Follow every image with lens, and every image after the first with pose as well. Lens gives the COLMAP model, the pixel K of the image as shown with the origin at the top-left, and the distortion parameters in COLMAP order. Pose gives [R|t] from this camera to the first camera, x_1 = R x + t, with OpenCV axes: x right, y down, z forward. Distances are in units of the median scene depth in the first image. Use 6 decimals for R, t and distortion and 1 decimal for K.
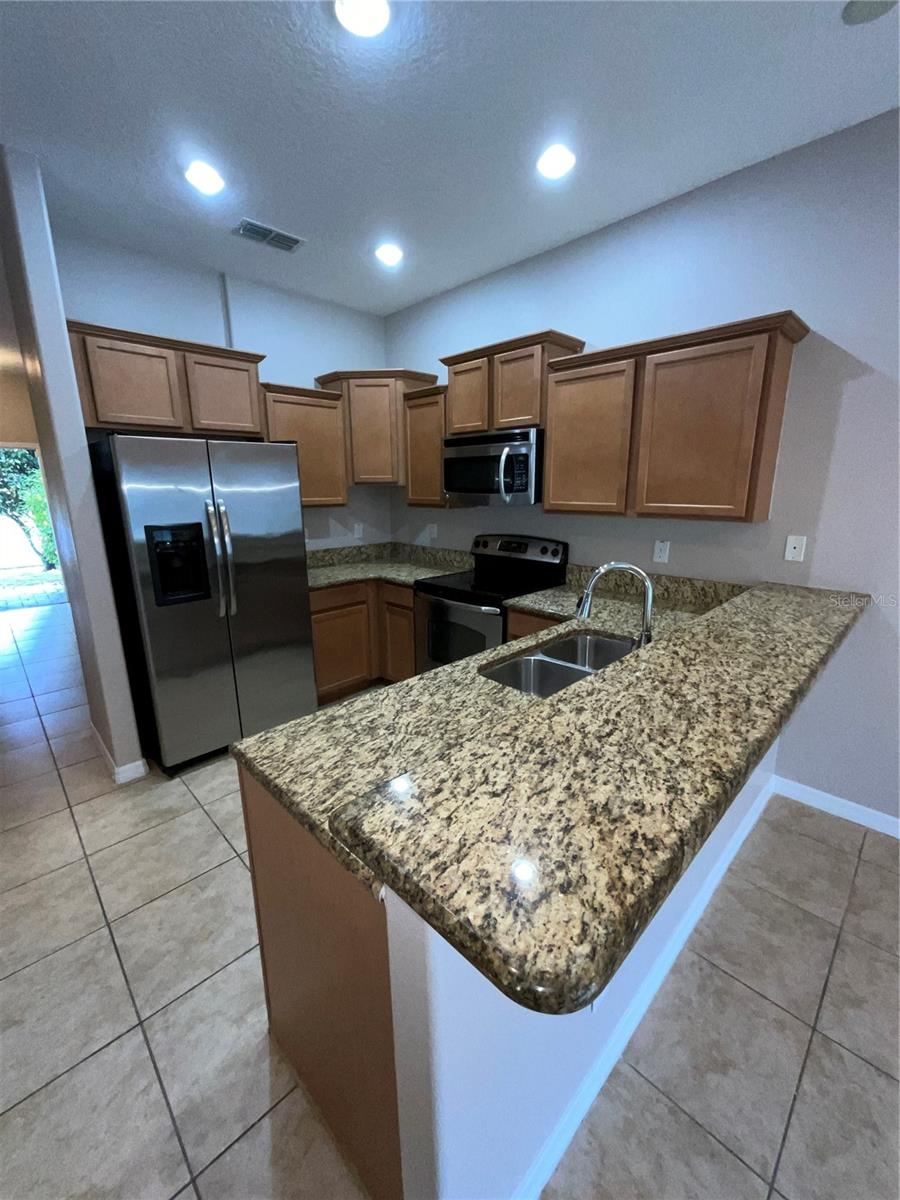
lens RADIAL K [[484.3, 0, 453.8], [0, 484.3, 602.6], [0, 0, 1]] dist [-0.000605, -0.000835]
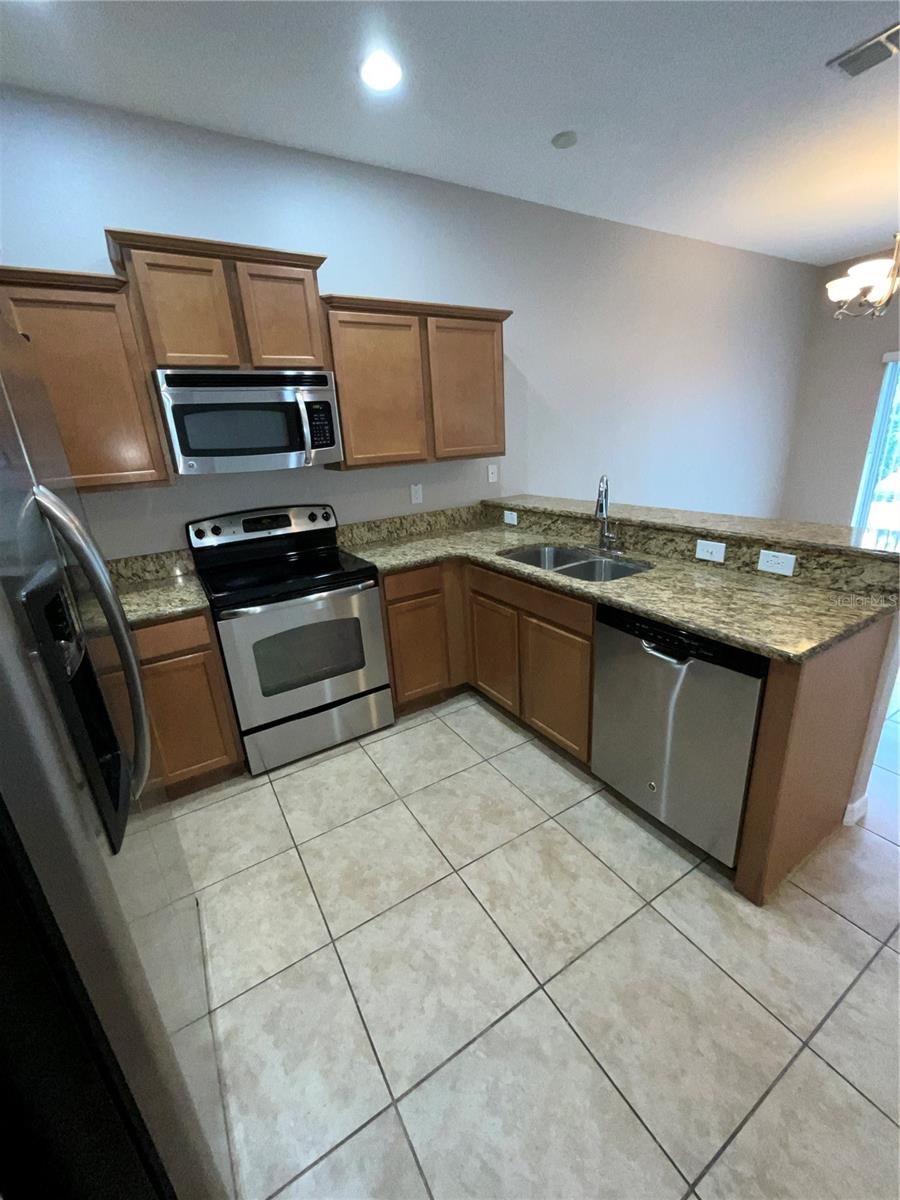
lens RADIAL K [[484.3, 0, 451.5], [0, 484.3, 597.9], [0, 0, 1]] dist [-0.000605, -0.000835]
pose [[0.235033, -0.317195, 0.918775, -1.186884], [0.289733, 0.925145, 0.245278, -0.225552], [-0.927801, 0.208551, 0.309341, 1.028056]]
